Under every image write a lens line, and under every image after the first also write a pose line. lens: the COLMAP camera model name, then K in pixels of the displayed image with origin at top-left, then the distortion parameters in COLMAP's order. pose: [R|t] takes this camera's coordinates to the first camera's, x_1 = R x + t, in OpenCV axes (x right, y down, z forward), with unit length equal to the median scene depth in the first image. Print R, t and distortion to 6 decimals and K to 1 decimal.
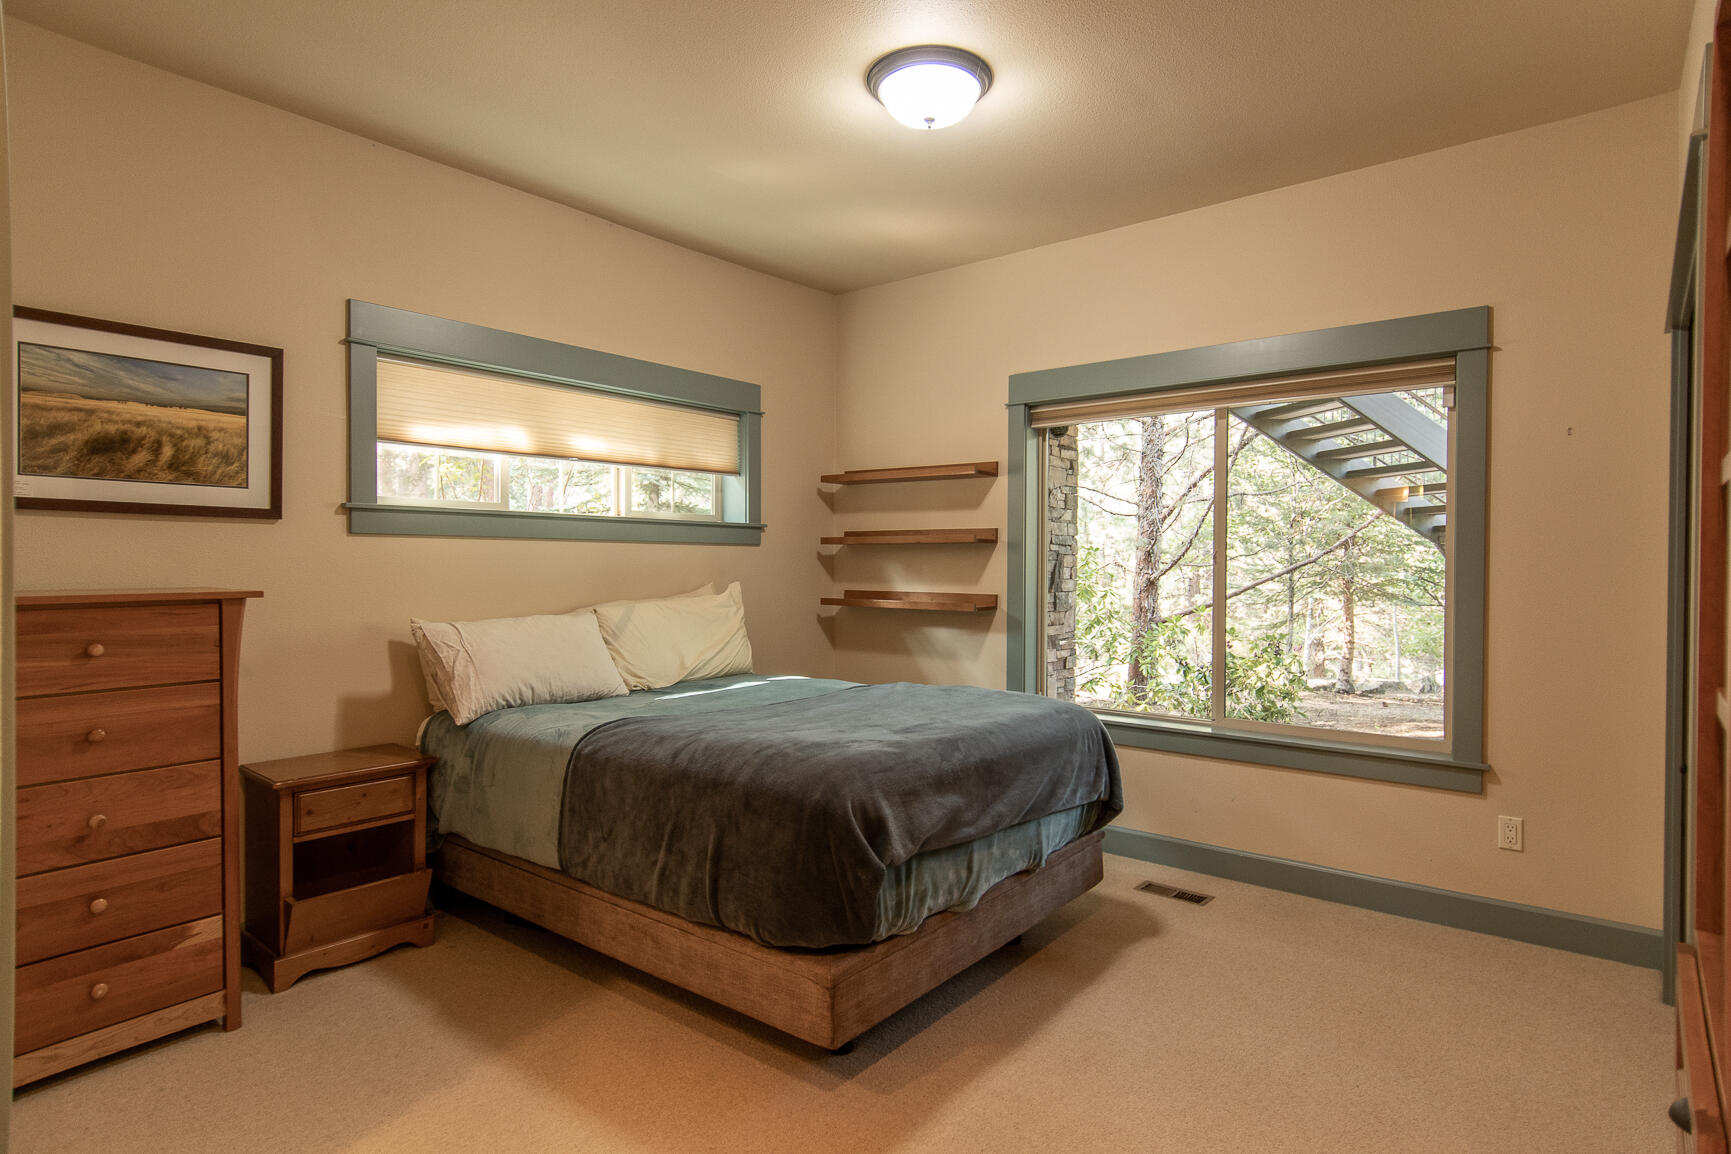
lens RADIAL K [[911.2, 0, 888.7], [0, 911.2, 572.9], [0, 0, 1]] dist [0.010289, -0.007674]
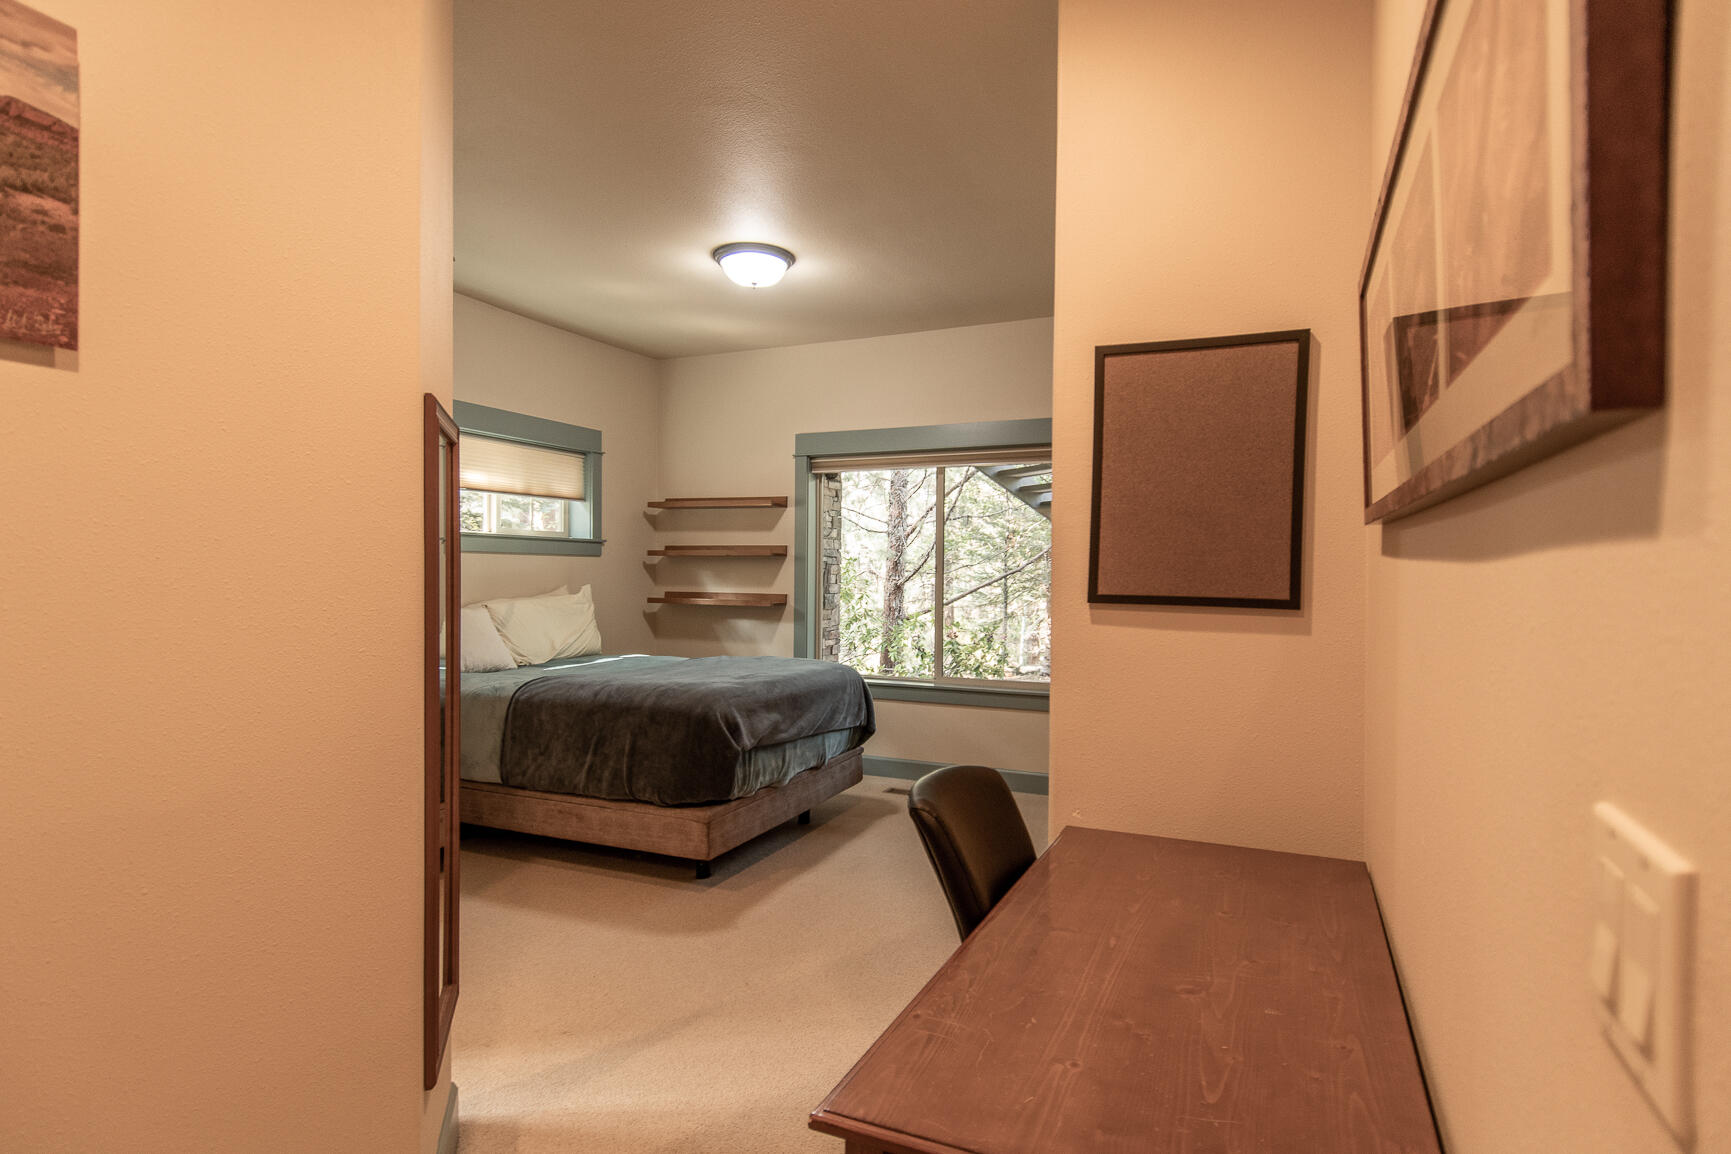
lens RADIAL K [[911.2, 0, 868.6], [0, 911.2, 573.8], [0, 0, 1]] dist [0.010289, -0.007674]
pose [[0.970528, 0.003227, 0.240967, -0.103086], [-0.001618, 0.999975, -0.006875, 0.002950], [-0.240983, 0.006282, 0.970509, -0.402052]]
